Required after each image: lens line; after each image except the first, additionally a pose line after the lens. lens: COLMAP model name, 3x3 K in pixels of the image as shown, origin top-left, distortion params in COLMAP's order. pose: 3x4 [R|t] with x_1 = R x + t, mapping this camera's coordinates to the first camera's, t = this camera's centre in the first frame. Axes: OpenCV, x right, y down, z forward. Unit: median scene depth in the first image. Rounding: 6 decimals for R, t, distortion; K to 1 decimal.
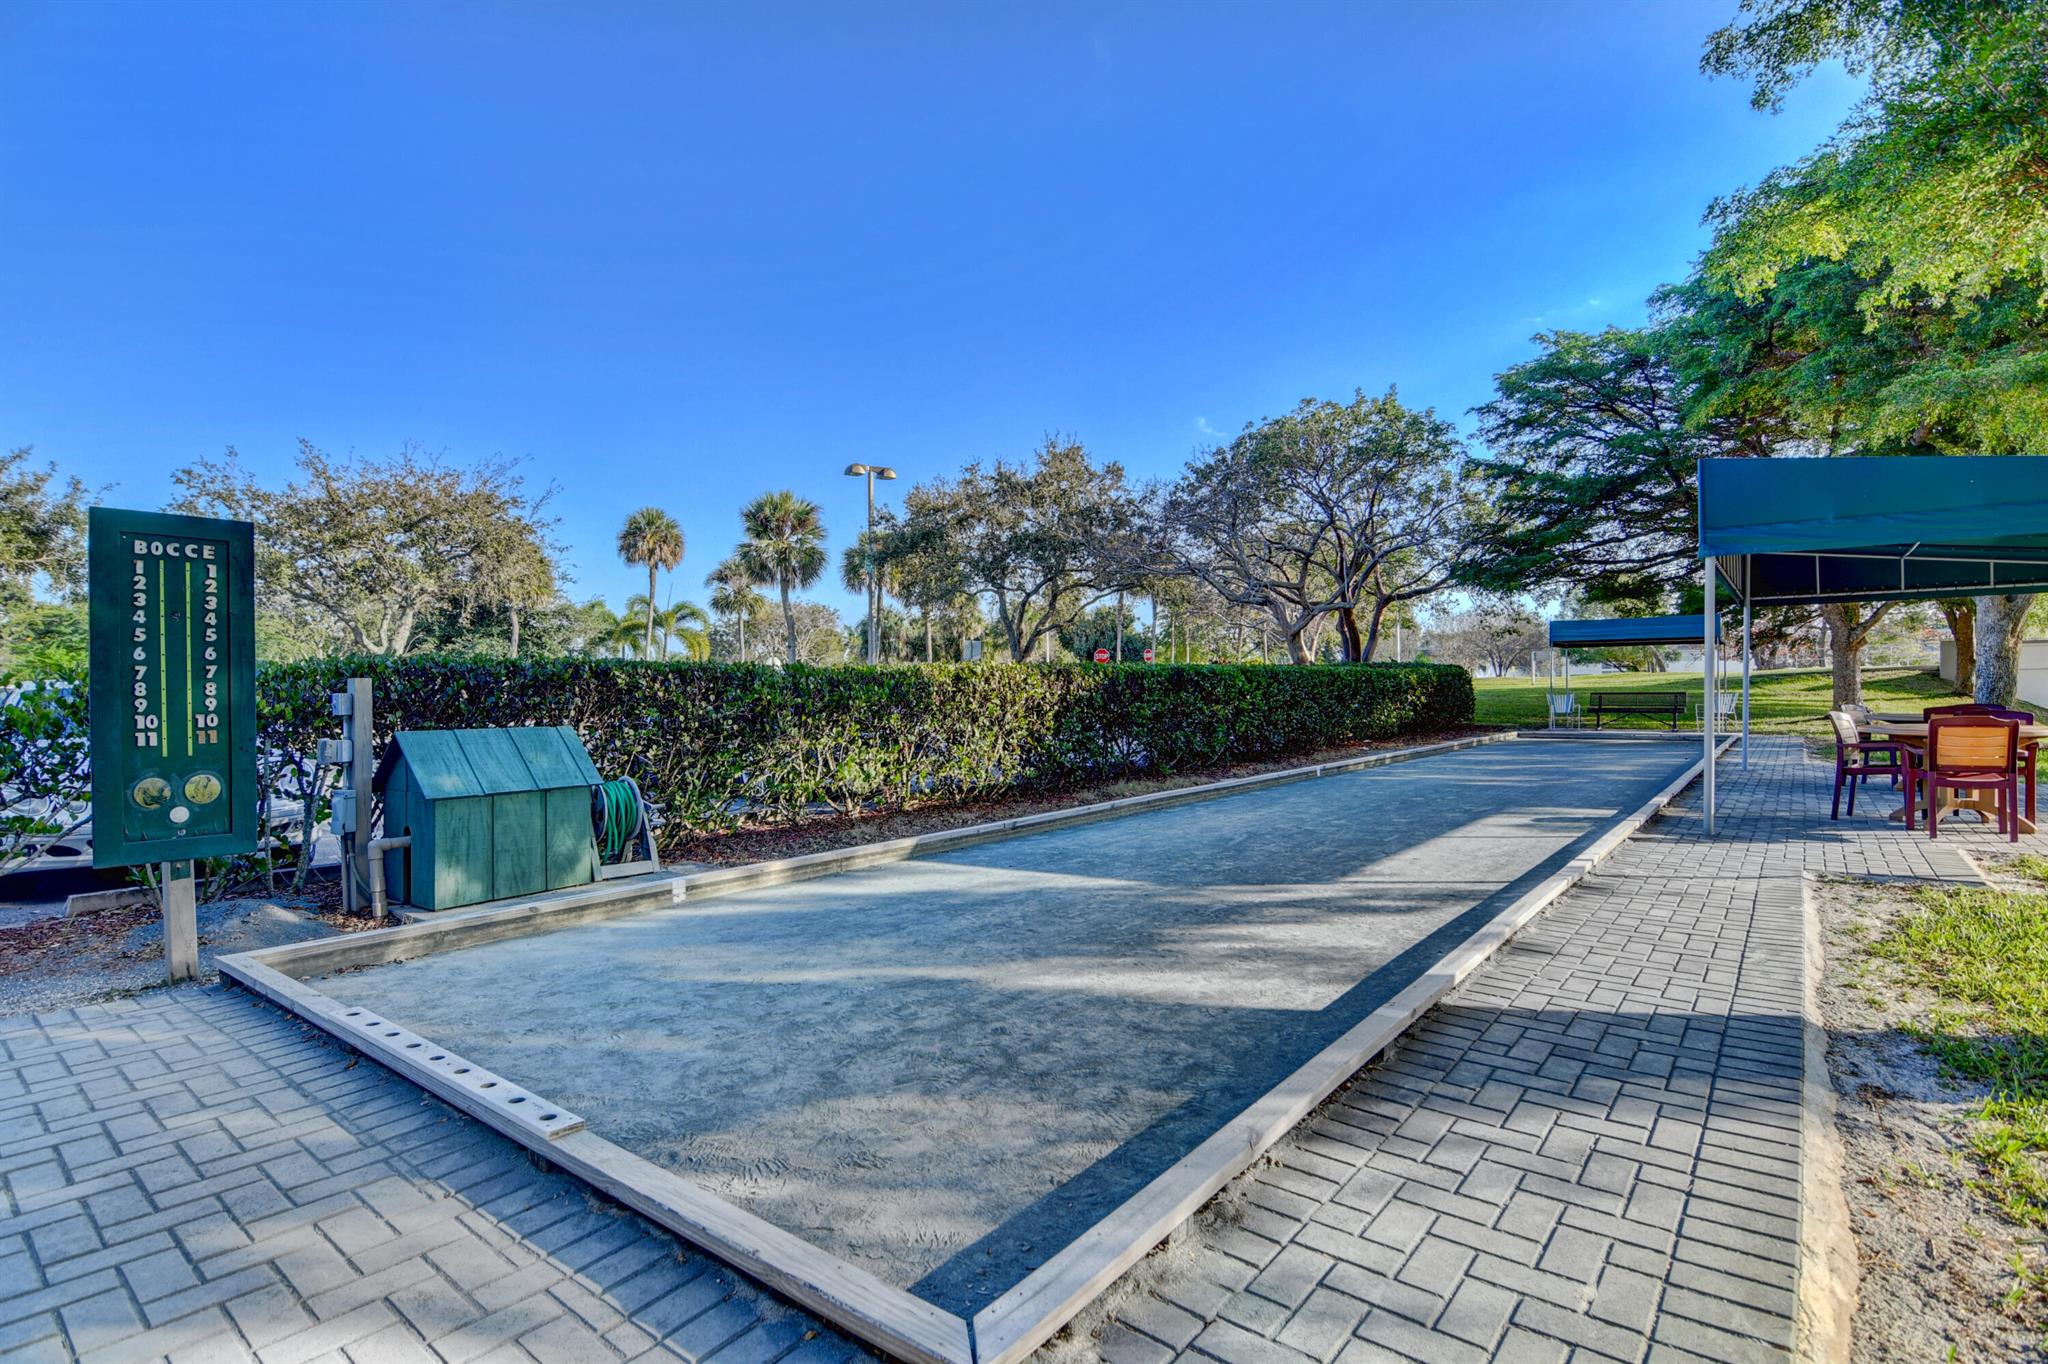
lens RADIAL K [[988.3, 0, 1019.2], [0, 988.3, 681.9], [0, 0, 1]] dist [-0.006009, -0.000864]
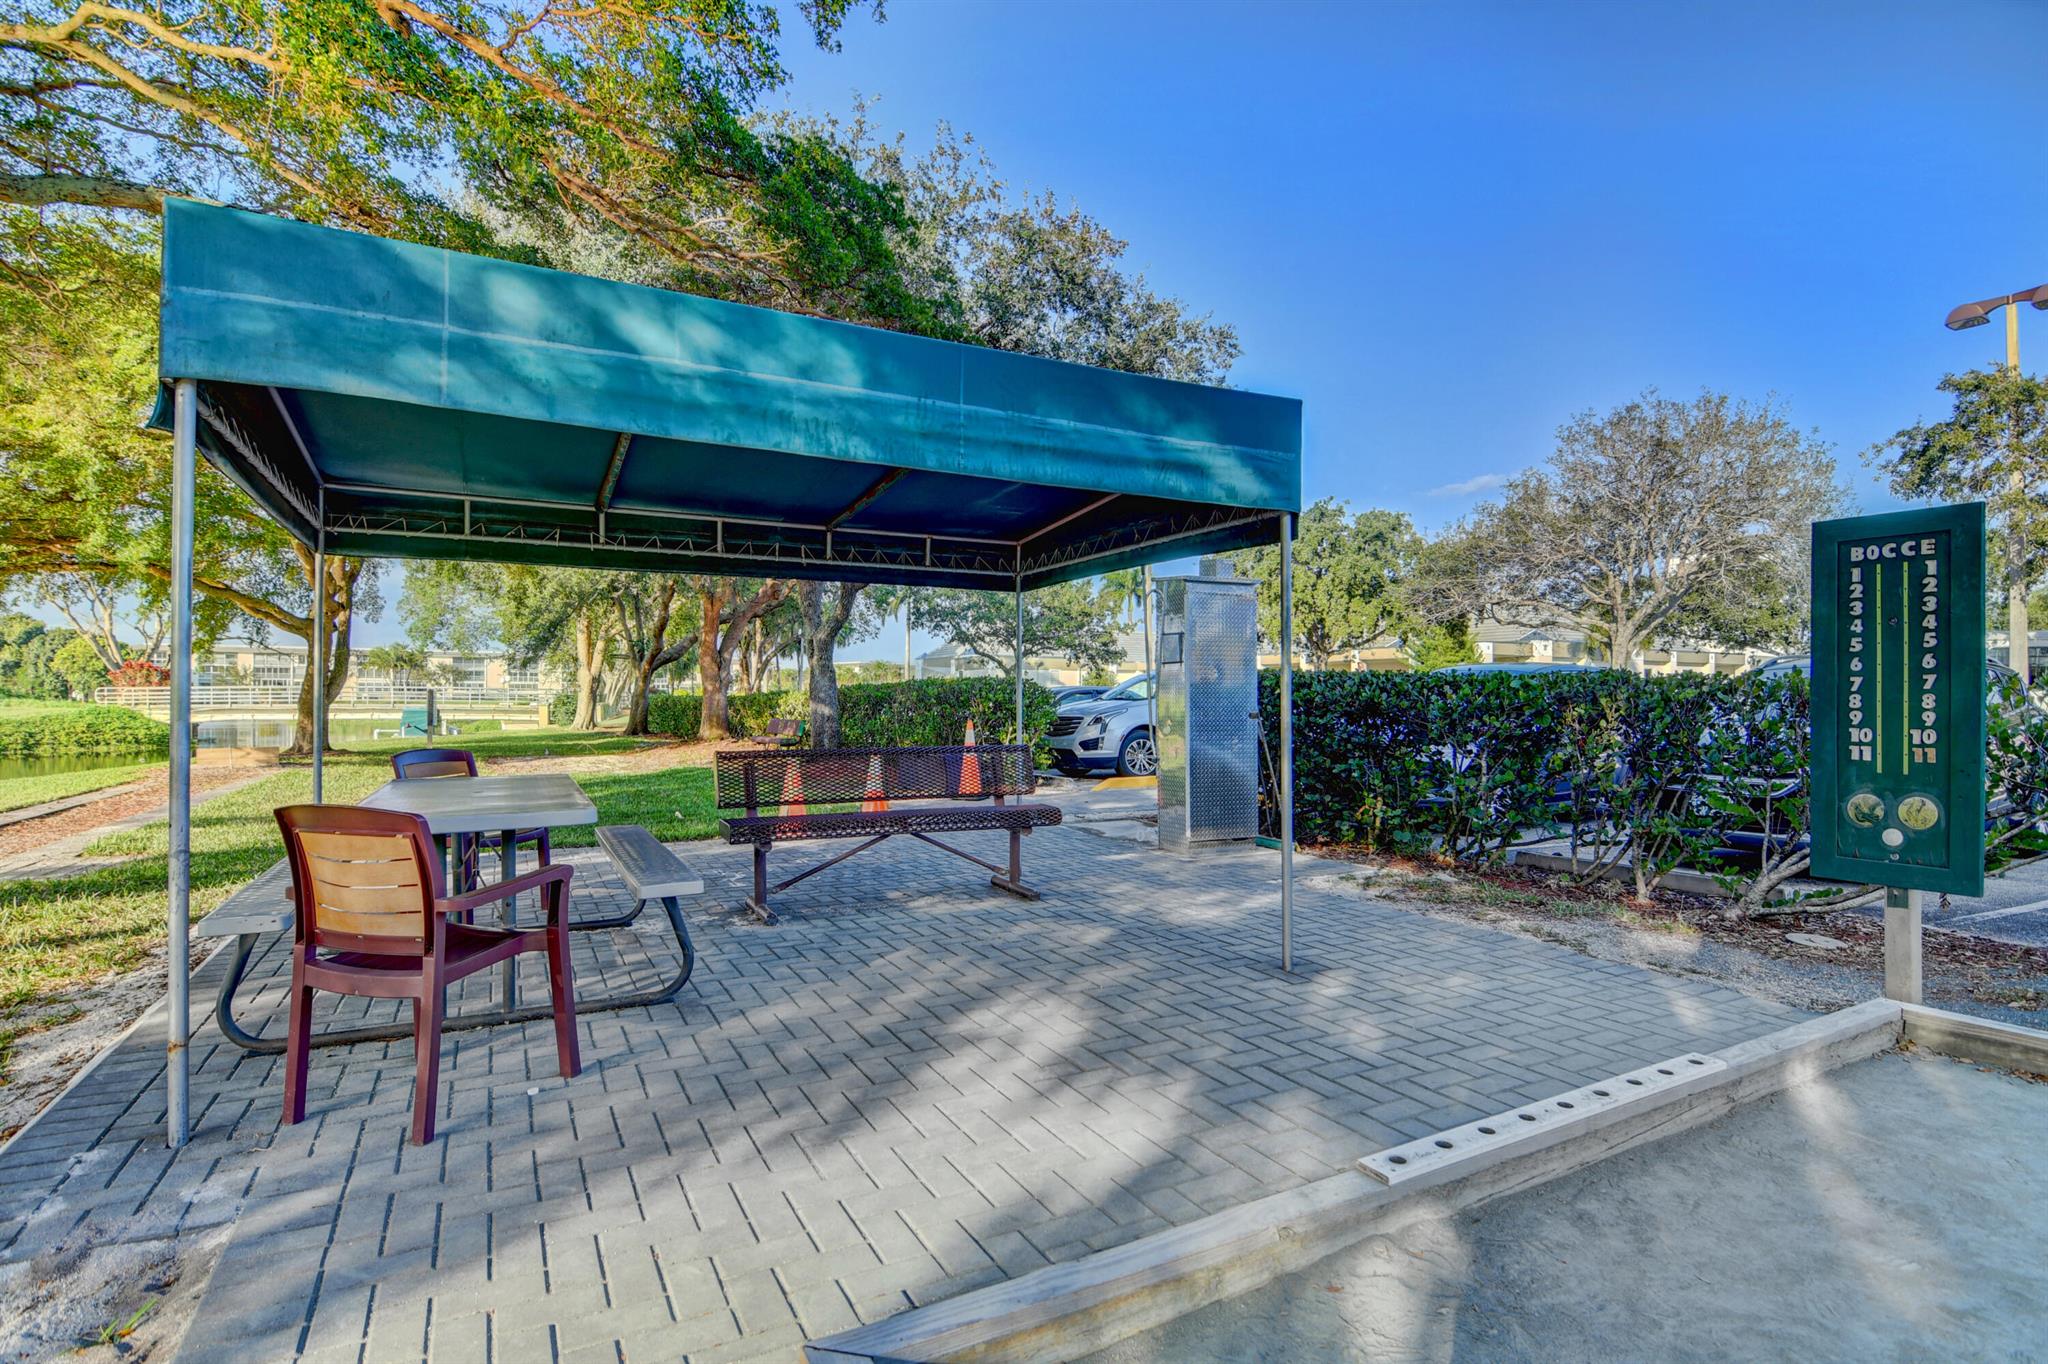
lens RADIAL K [[988.3, 0, 1017.1], [0, 988.3, 693.3], [0, 0, 1]] dist [-0.006009, -0.000864]
pose [[-0.370003, -0.000237, -0.929030, 0.308489], [0.002268, 0.999997, -0.001159, -0.000749], [0.929028, -0.002536, -0.370002, 0.581782]]
